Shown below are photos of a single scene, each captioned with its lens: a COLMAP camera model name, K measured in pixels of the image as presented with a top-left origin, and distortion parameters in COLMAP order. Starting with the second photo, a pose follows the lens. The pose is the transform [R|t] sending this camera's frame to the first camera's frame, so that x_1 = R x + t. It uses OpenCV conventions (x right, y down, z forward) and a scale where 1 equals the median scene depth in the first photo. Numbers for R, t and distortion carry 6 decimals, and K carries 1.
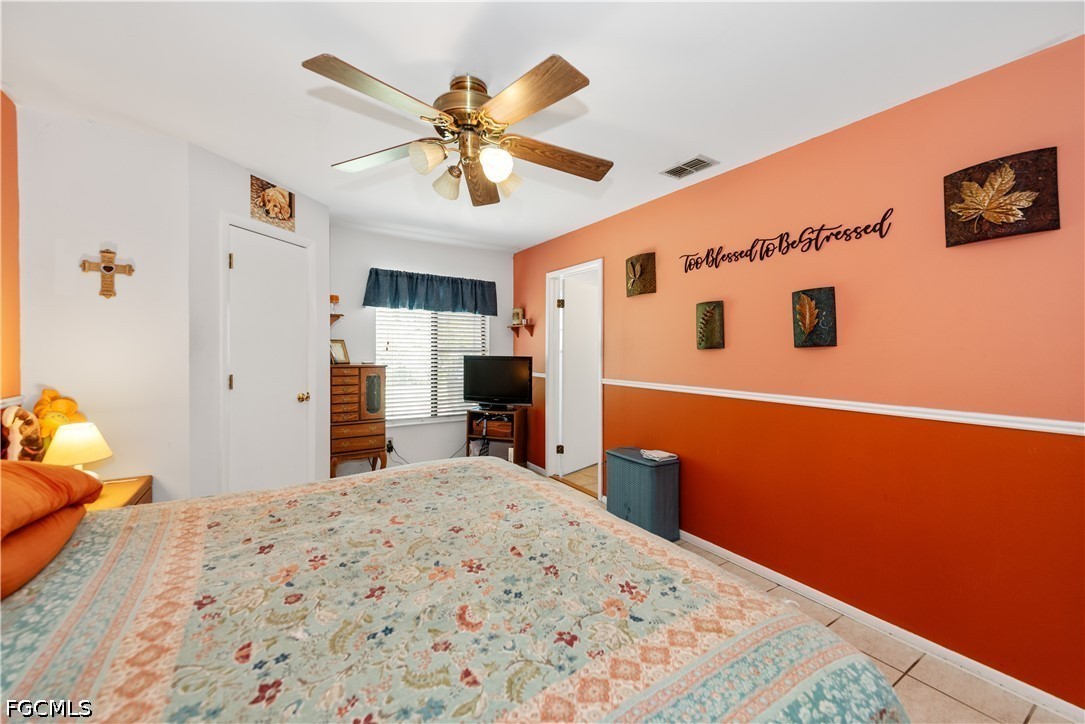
lens RADIAL K [[428.7, 0, 537.6], [0, 428.7, 352.2], [0, 0, 1]] dist [0.014331, -0.004191]
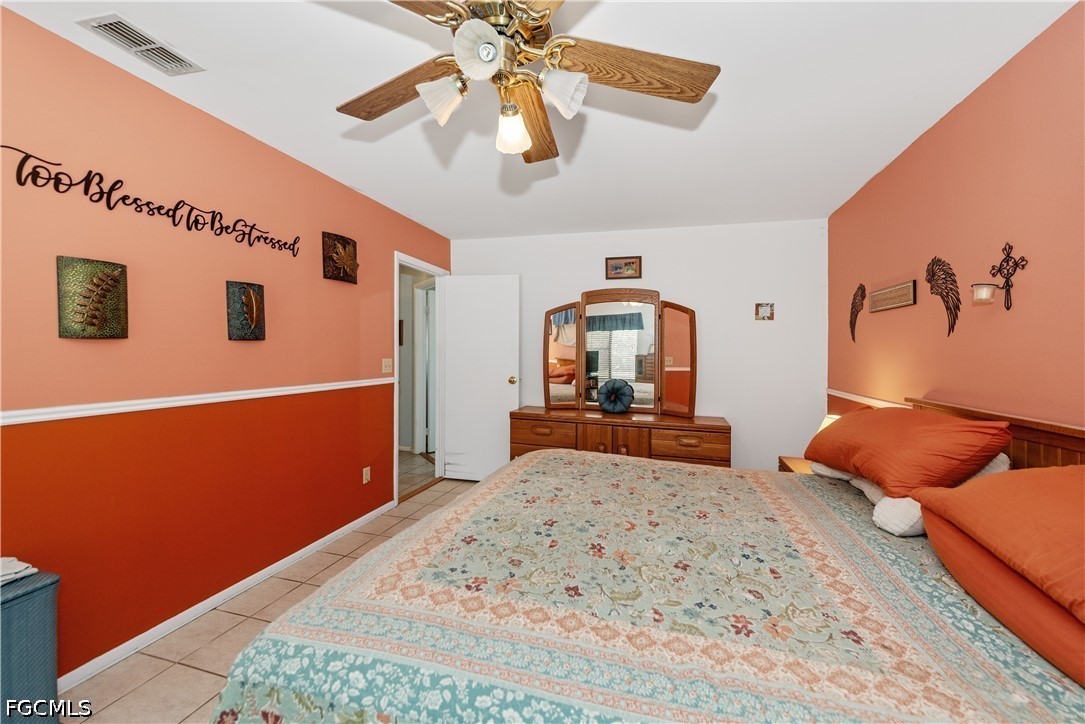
lens RADIAL K [[428.7, 0, 535.6], [0, 428.7, 356.5], [0, 0, 1]] dist [0.014331, -0.004191]
pose [[-0.655157, -0.039352, 0.754467, -0.495841], [-0.028785, 0.999218, 0.027121, -0.016622], [-0.754944, -0.003949, -0.655777, 0.975273]]
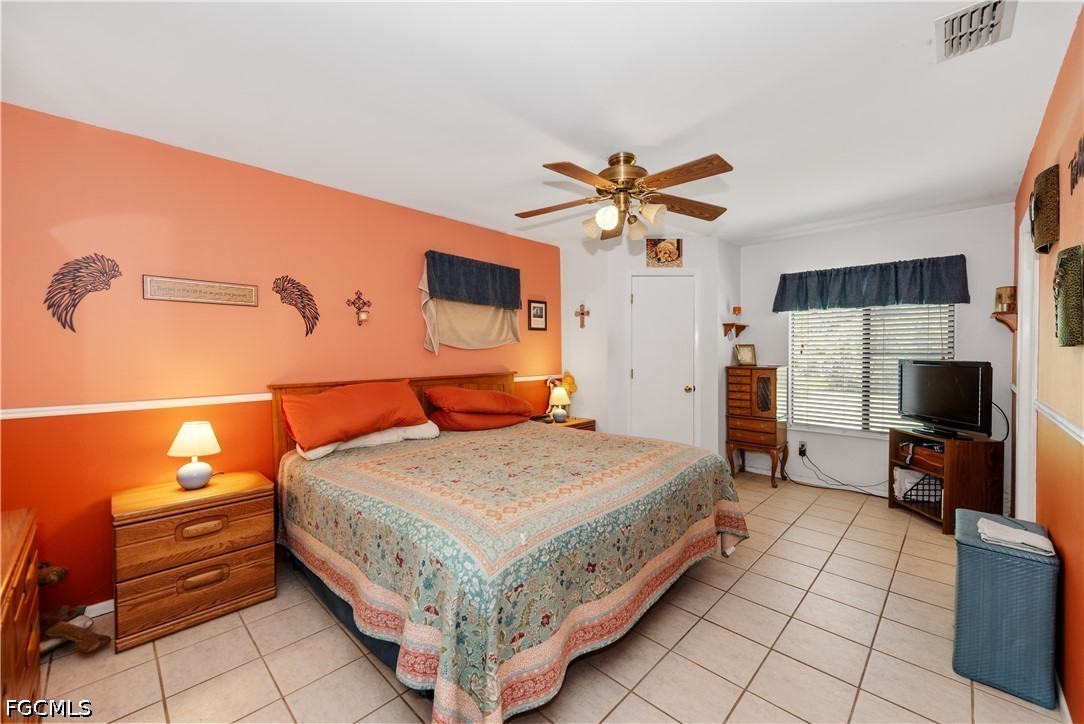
lens RADIAL K [[428.3, 0, 545.8], [0, 428.3, 362.8], [0, 0, 1]] dist [0.014331, -0.004191]
pose [[0.230201, 0.014298, -0.973038, 0.907219], [-0.002203, 0.999897, 0.014172, 0.007927], [0.973141, -0.001119, 0.230208, 0.367912]]
